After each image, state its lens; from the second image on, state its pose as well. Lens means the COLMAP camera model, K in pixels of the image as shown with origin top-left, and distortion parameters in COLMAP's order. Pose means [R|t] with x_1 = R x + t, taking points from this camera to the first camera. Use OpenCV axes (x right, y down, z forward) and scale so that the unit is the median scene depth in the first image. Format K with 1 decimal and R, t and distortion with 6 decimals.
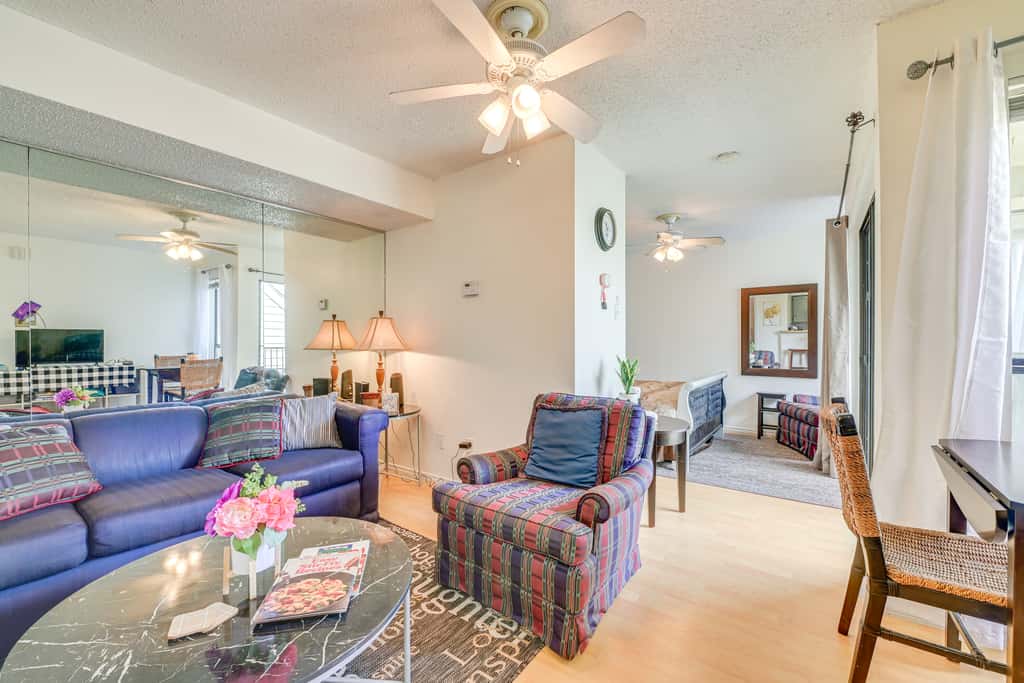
lens RADIAL K [[403.7, 0, 508.7], [0, 403.7, 341.2], [0, 0, 1]] dist [-0.024334, 0.000182]
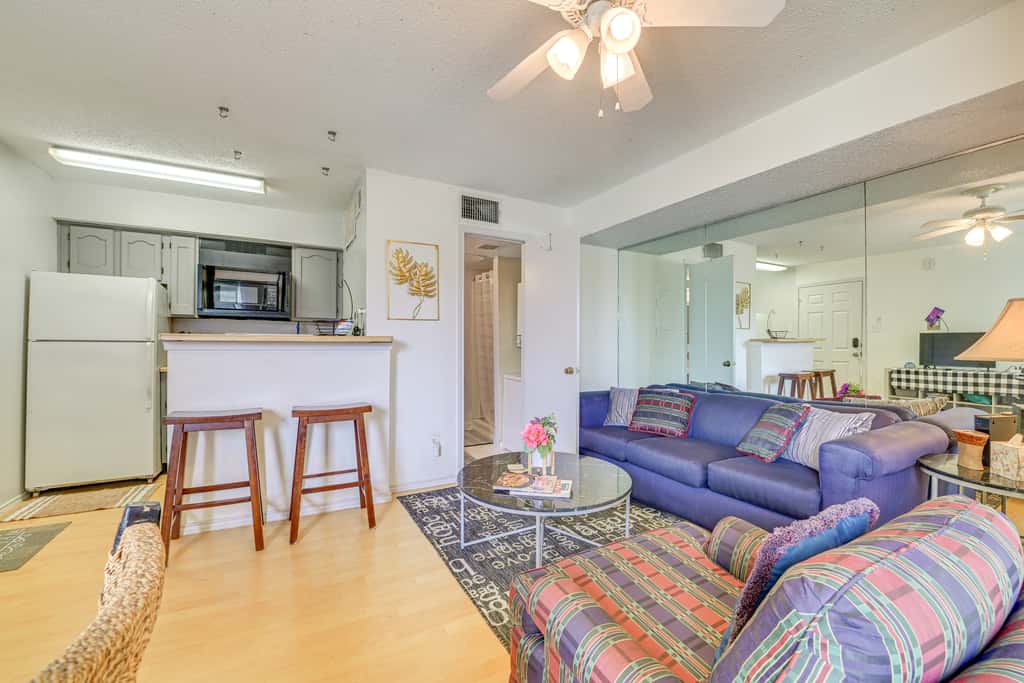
lens RADIAL K [[411.4, 0, 511.2], [0, 411.4, 348.3], [0, 0, 1]] dist [-0.011748, -0.000362]
pose [[-0.424649, 0.007620, -0.905326, 0.615542], [0.000025, 0.999965, 0.008405, 0.001338], [0.905358, 0.003547, -0.424634, 0.842235]]
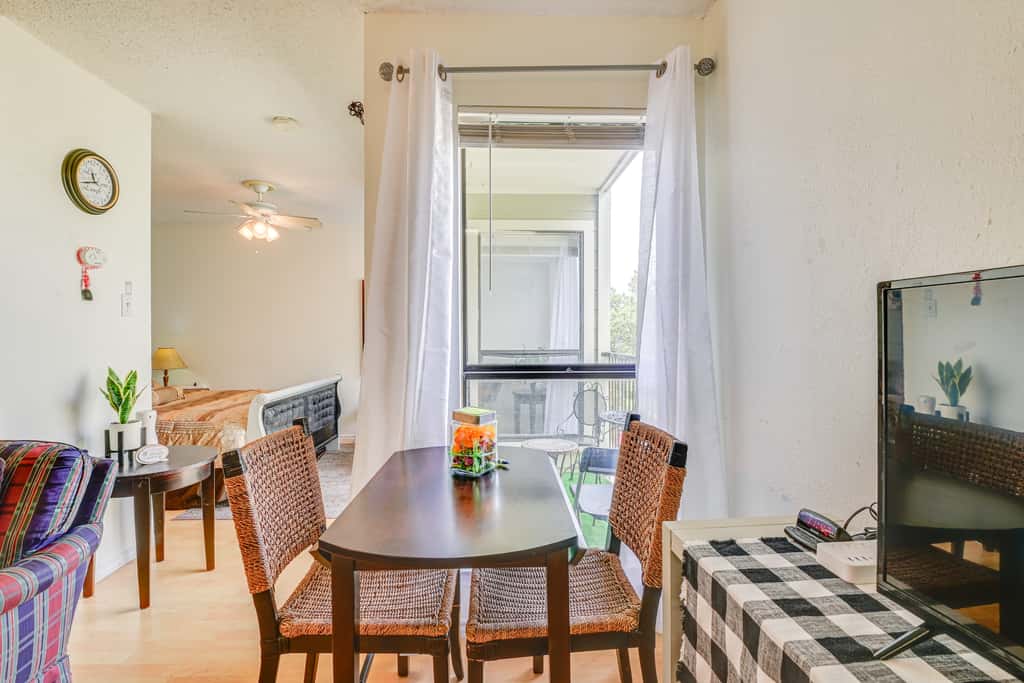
lens RADIAL K [[472.0, 0, 517.0], [0, 472.0, 328.5], [0, 0, 1]] dist [-0.015752, -0.000213]
pose [[0.771804, 0.003576, 0.635851, 0.360750], [0.000839, 0.999978, -0.006642, -0.032192], [-0.635860, 0.005660, 0.771784, -0.068745]]
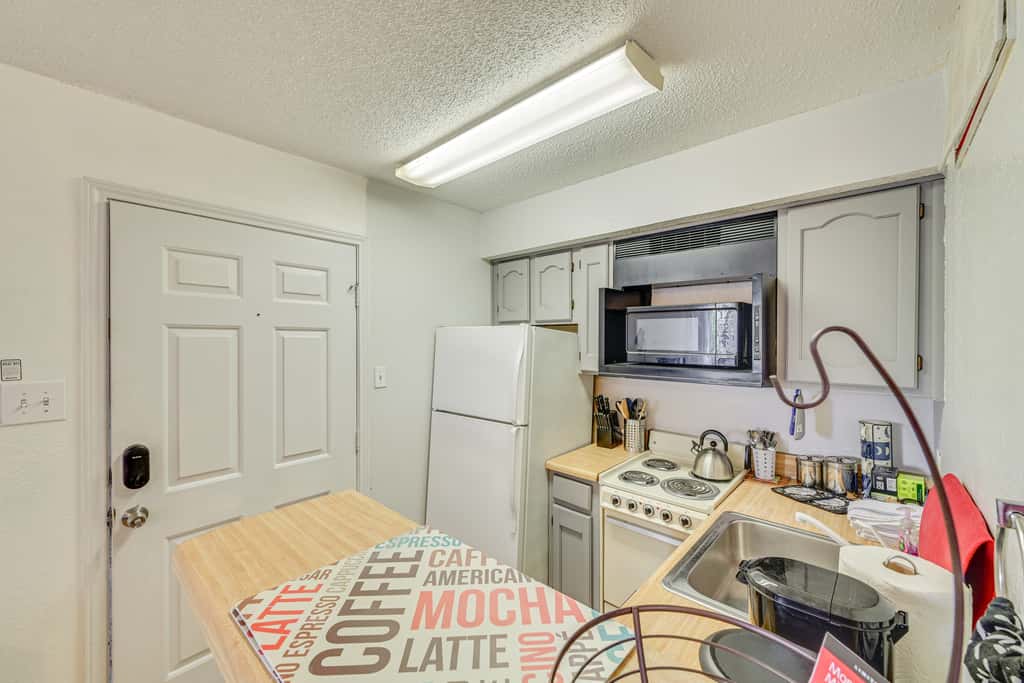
lens RADIAL K [[395.1, 0, 516.5], [0, 395.1, 344.5], [0, 0, 1]] dist [0.000190, -0.000006]
pose [[-0.994482, 0.001973, 0.104891, -0.242795], [0.002597, 0.999980, 0.005814, -0.197078], [-0.104877, 0.006054, -0.994467, -0.057413]]
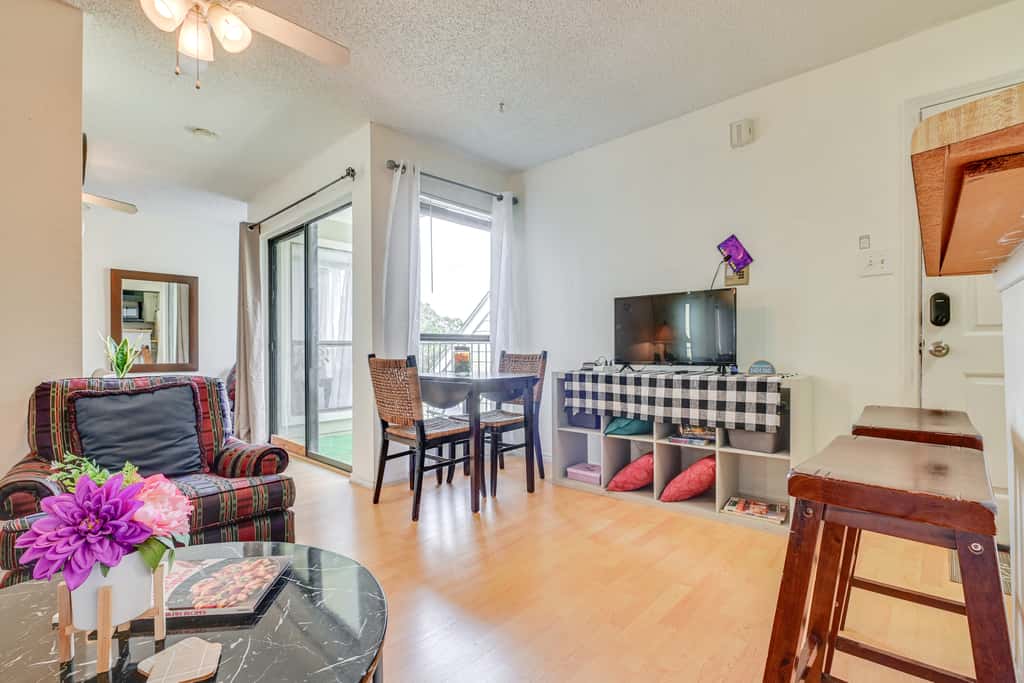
lens RADIAL K [[467.6, 0, 509.3], [0, 467.6, 346.7], [0, 0, 1]] dist [0.012070, -0.000217]
pose [[0.107009, 0.002155, 0.994256, -0.634945], [0.007234, 0.999969, -0.002946, 0.079621], [-0.994232, 0.007508, 0.106990, 0.158054]]
